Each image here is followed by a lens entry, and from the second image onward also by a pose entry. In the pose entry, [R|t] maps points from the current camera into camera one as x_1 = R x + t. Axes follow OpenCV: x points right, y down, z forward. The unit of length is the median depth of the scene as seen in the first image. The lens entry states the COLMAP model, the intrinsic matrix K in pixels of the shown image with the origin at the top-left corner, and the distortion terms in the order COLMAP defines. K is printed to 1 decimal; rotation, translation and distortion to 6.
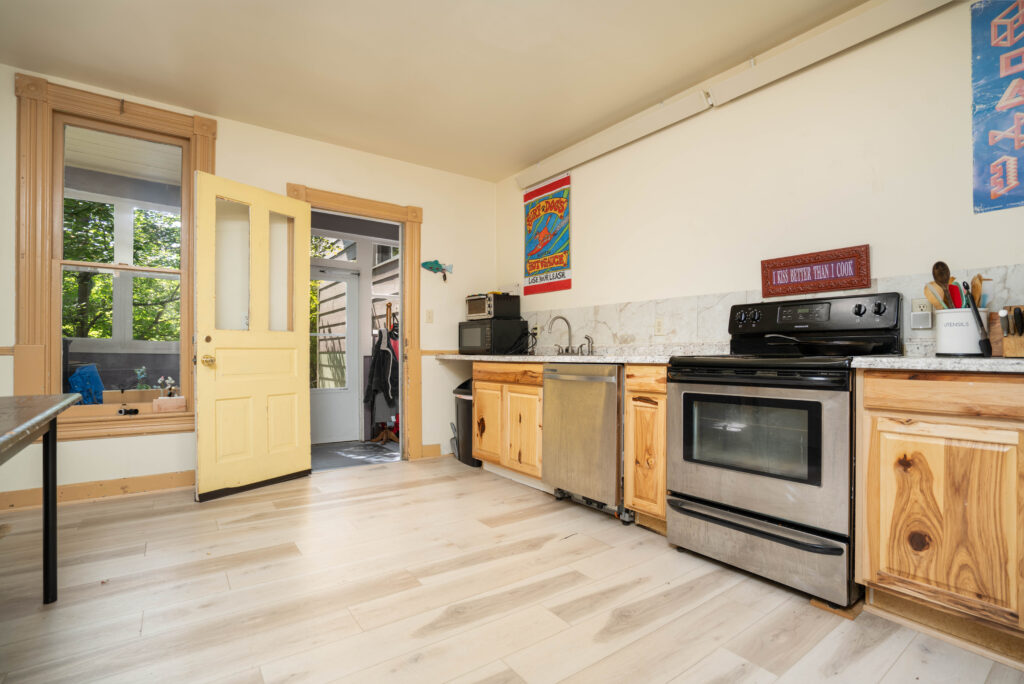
lens RADIAL K [[474.8, 0, 507.5], [0, 474.8, 356.7], [0, 0, 1]] dist [-0.028475, 0.004899]
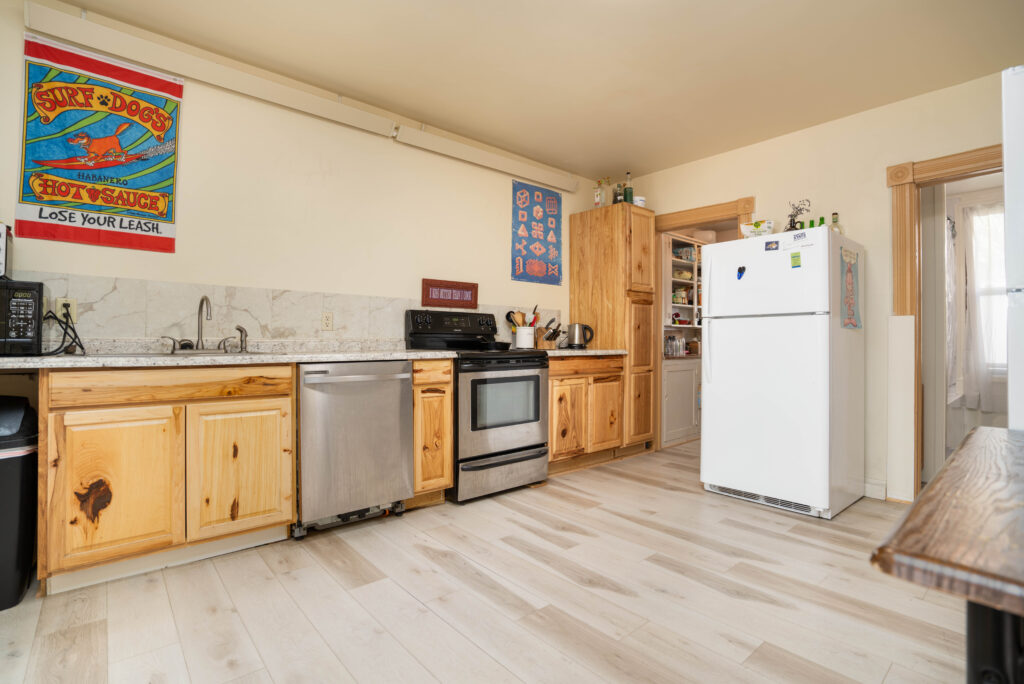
lens RADIAL K [[474.8, 0, 514.0], [0, 474.8, 340.4], [0, 0, 1]] dist [-0.028475, 0.004899]
pose [[-0.071012, 0.003517, 0.997469, -0.738696], [0.004717, 0.999984, -0.003191, -0.021553], [-0.997464, 0.004479, -0.071028, 0.759962]]
